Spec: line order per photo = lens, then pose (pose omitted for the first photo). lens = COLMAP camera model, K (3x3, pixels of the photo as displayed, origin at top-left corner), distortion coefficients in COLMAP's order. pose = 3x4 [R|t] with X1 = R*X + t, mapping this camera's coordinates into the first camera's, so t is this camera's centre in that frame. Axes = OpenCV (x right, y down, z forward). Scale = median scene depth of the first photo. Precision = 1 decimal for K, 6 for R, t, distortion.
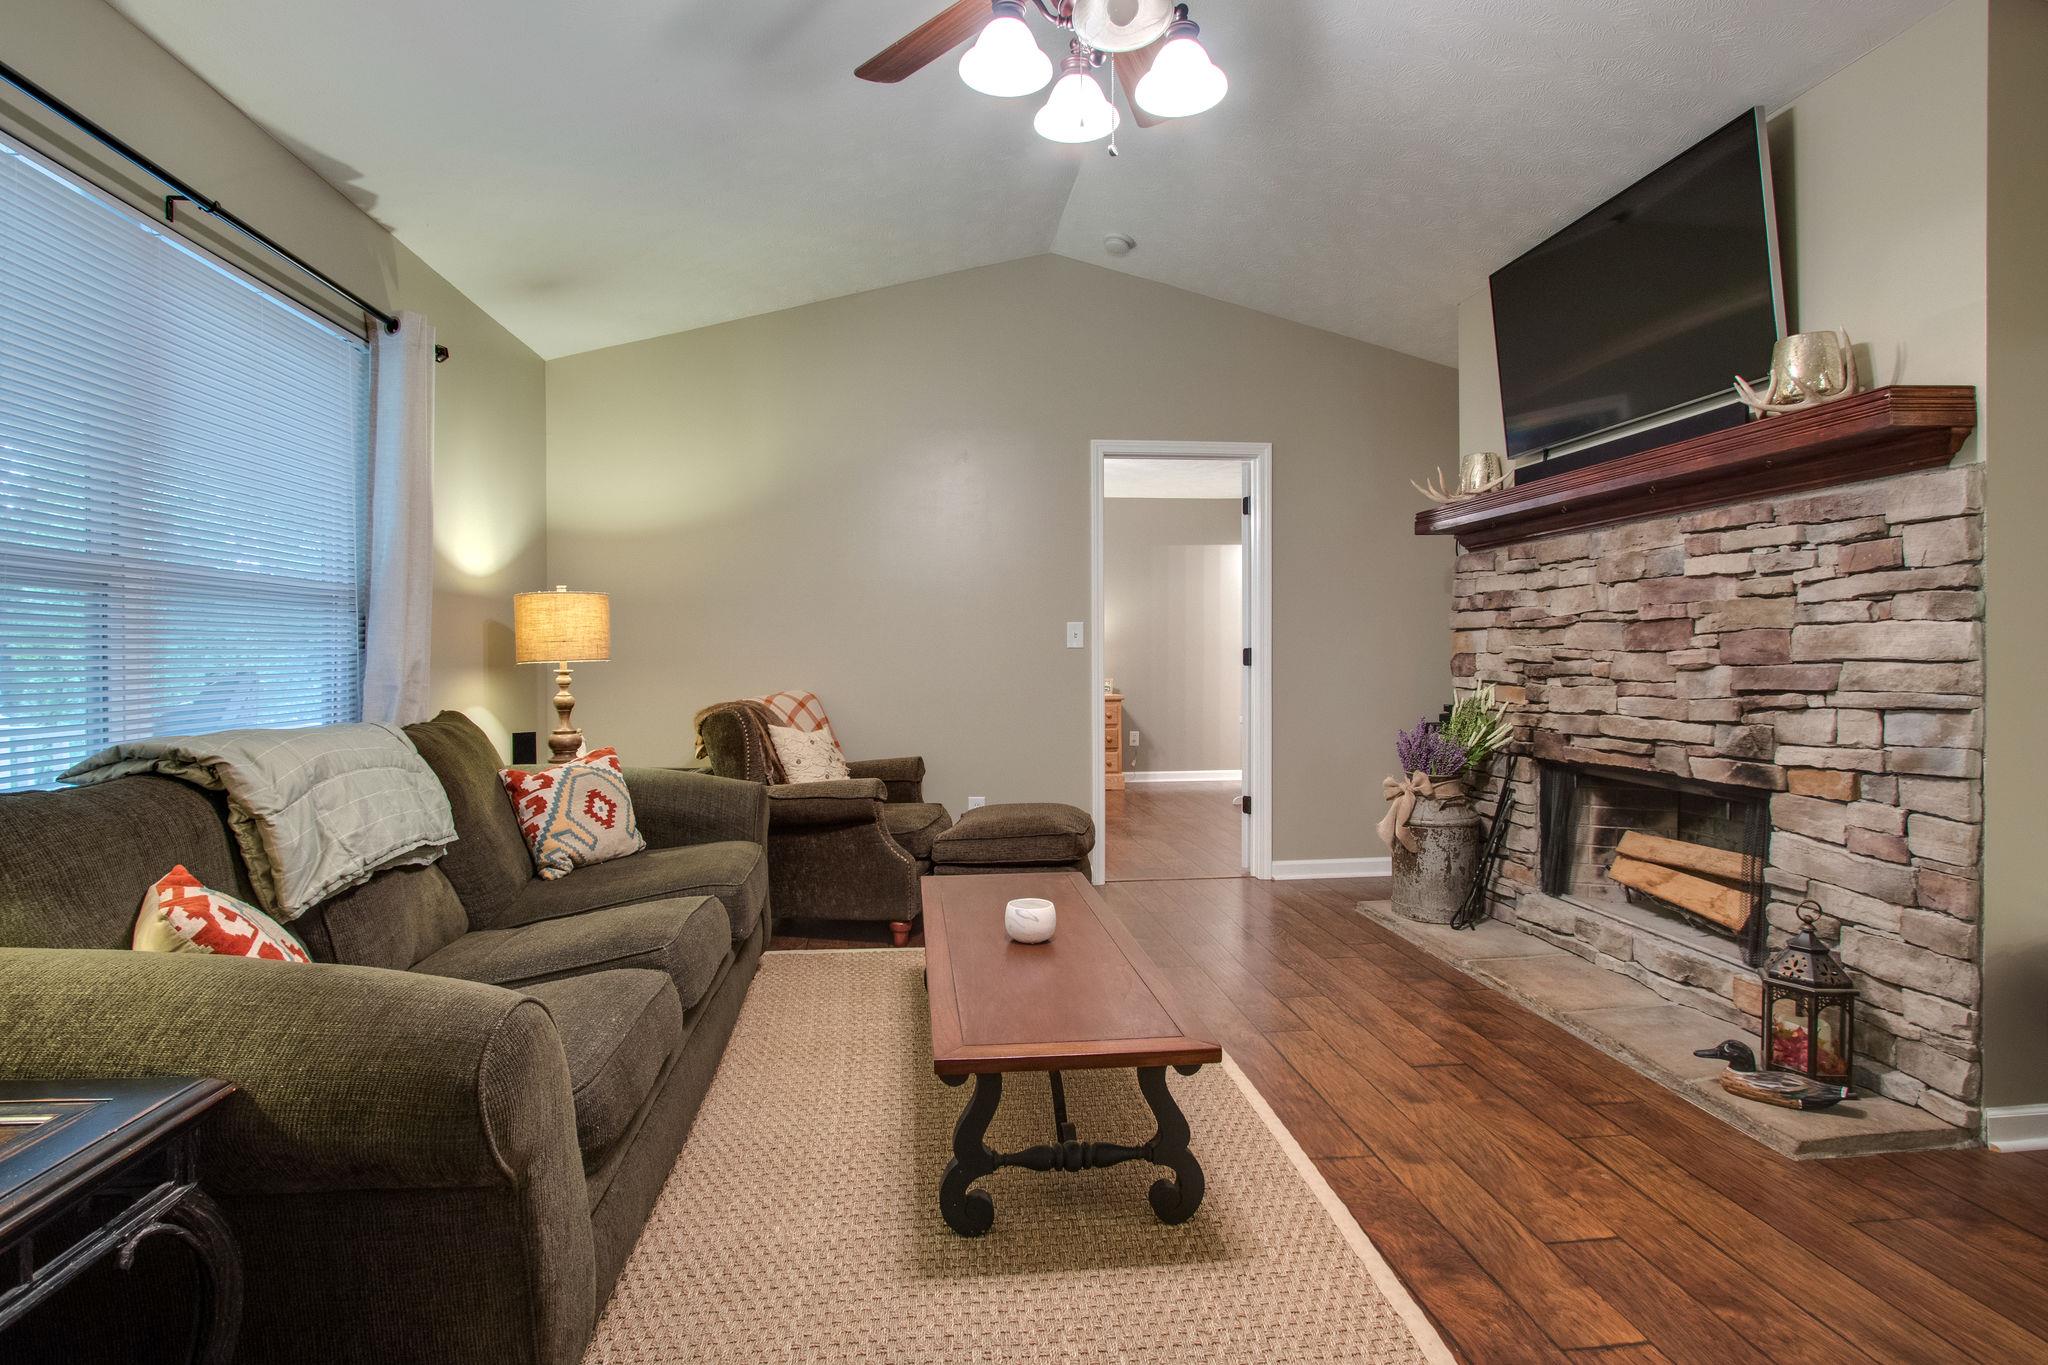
lens RADIAL K [[990.8, 0, 1012.8], [0, 990.8, 668.5], [0, 0, 1]] dist [-0.015948, 0.000529]
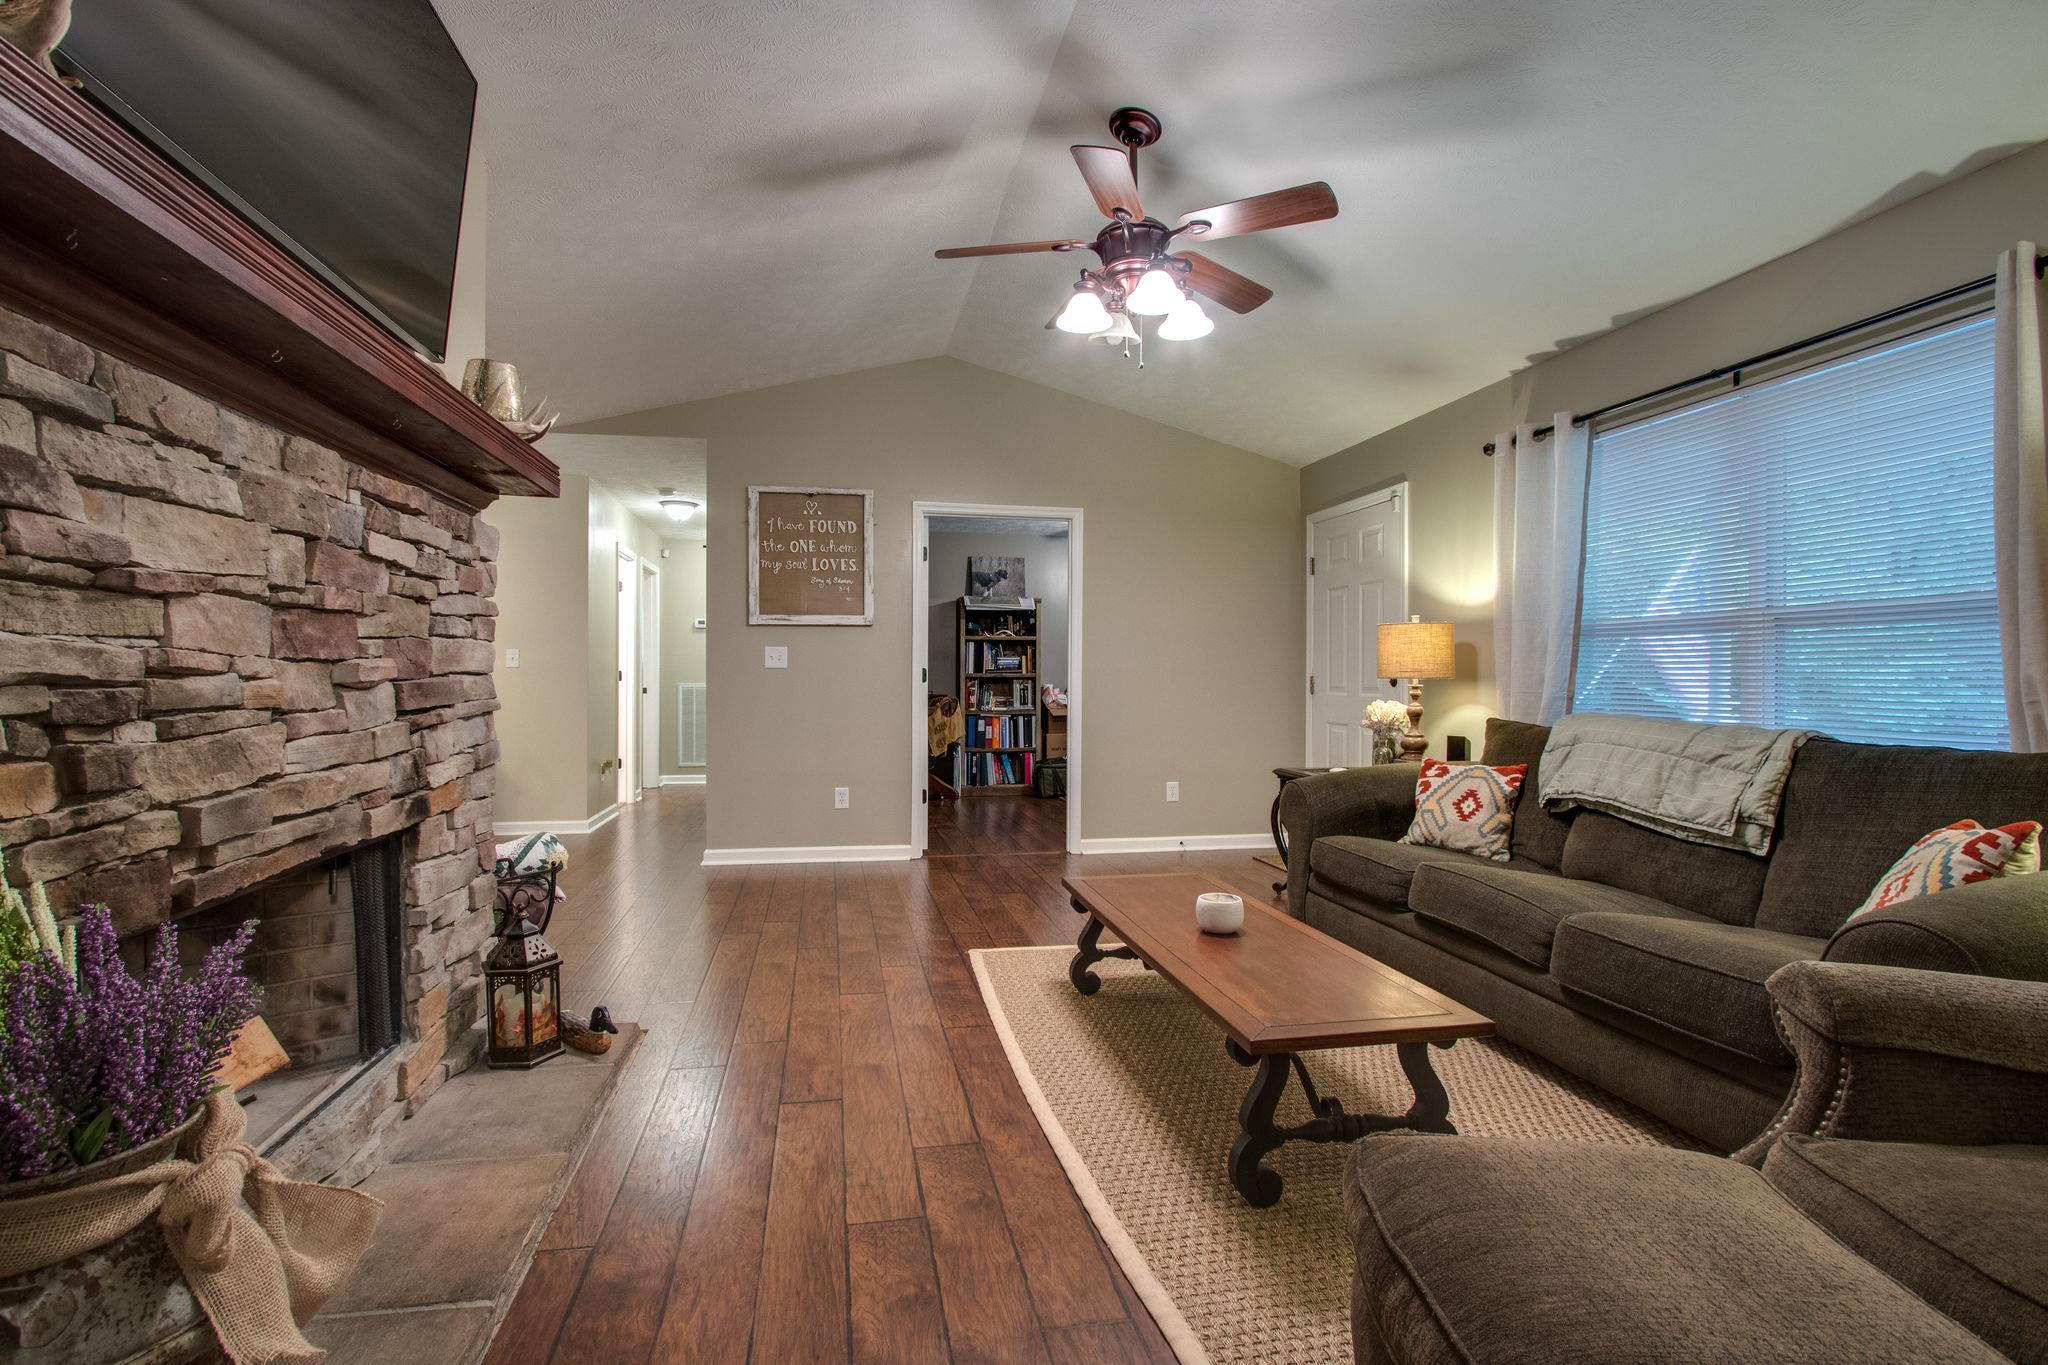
lens RADIAL K [[1027.5, 0, 1024.0], [0, 1027.5, 682.5], [0, 0, 1]] dist [0.000936, 0.000482]
pose [[-0.994458, 0.000241, -0.105137, 0.280943], [-0.001967, 0.999780, 0.020893, -0.017649], [0.105119, 0.020984, -0.994238, 1.685961]]
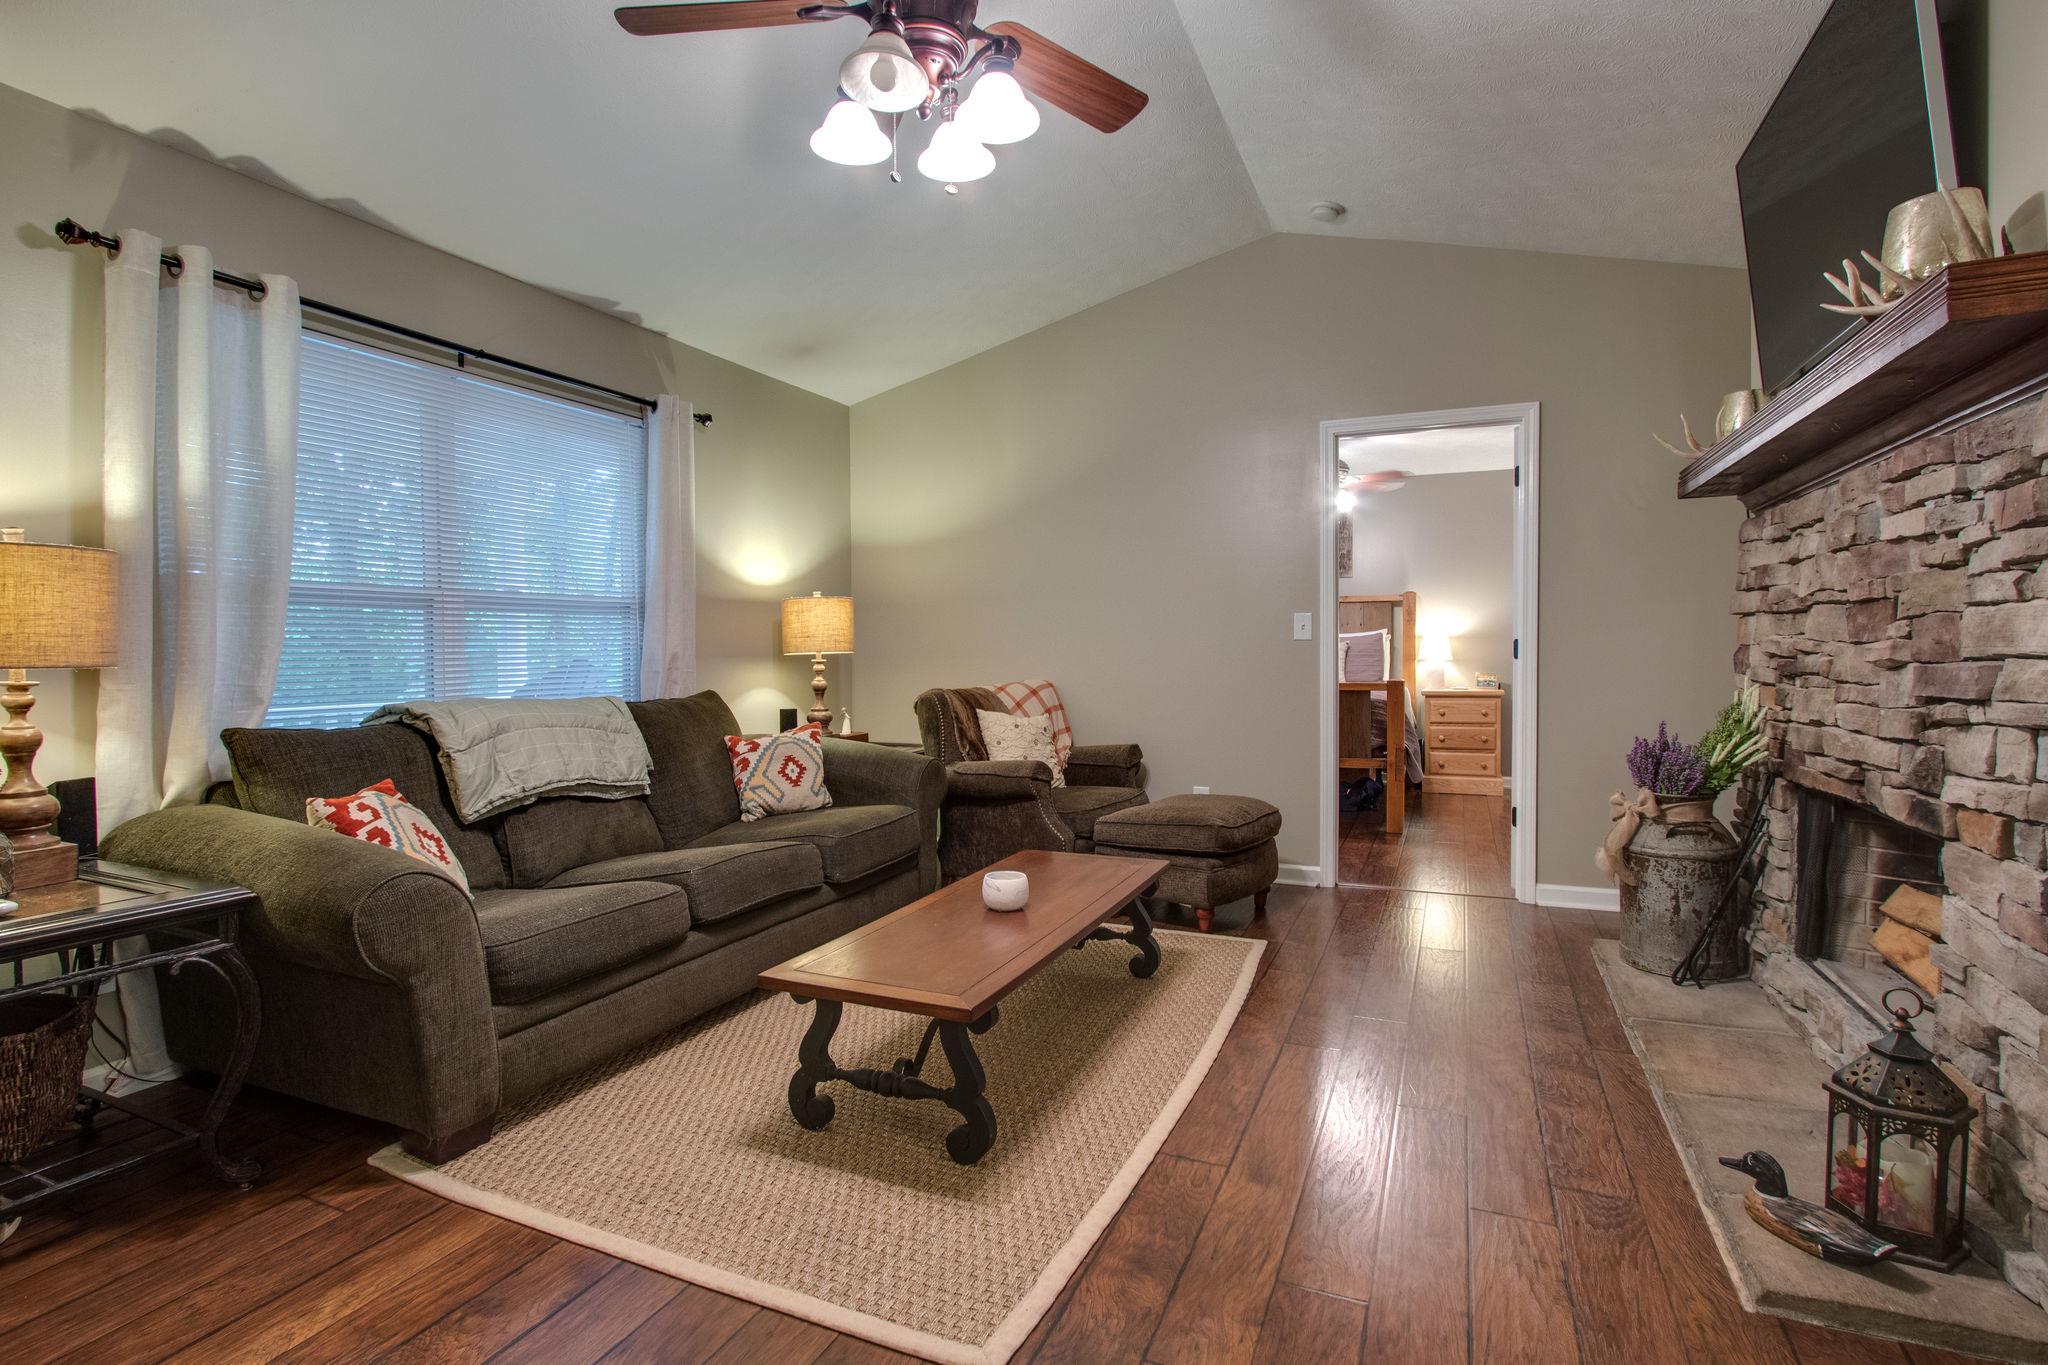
lens RADIAL K [[985.7, 0, 1017.8], [0, 985.7, 676.1], [0, 0, 1]] dist [-0.017144, 0.002009]
pose [[0.875492, 0.013248, -0.483051, 0.444485], [-0.004647, 0.999809, 0.018999, -0.003420], [0.483210, -0.014389, 0.875386, 0.043956]]
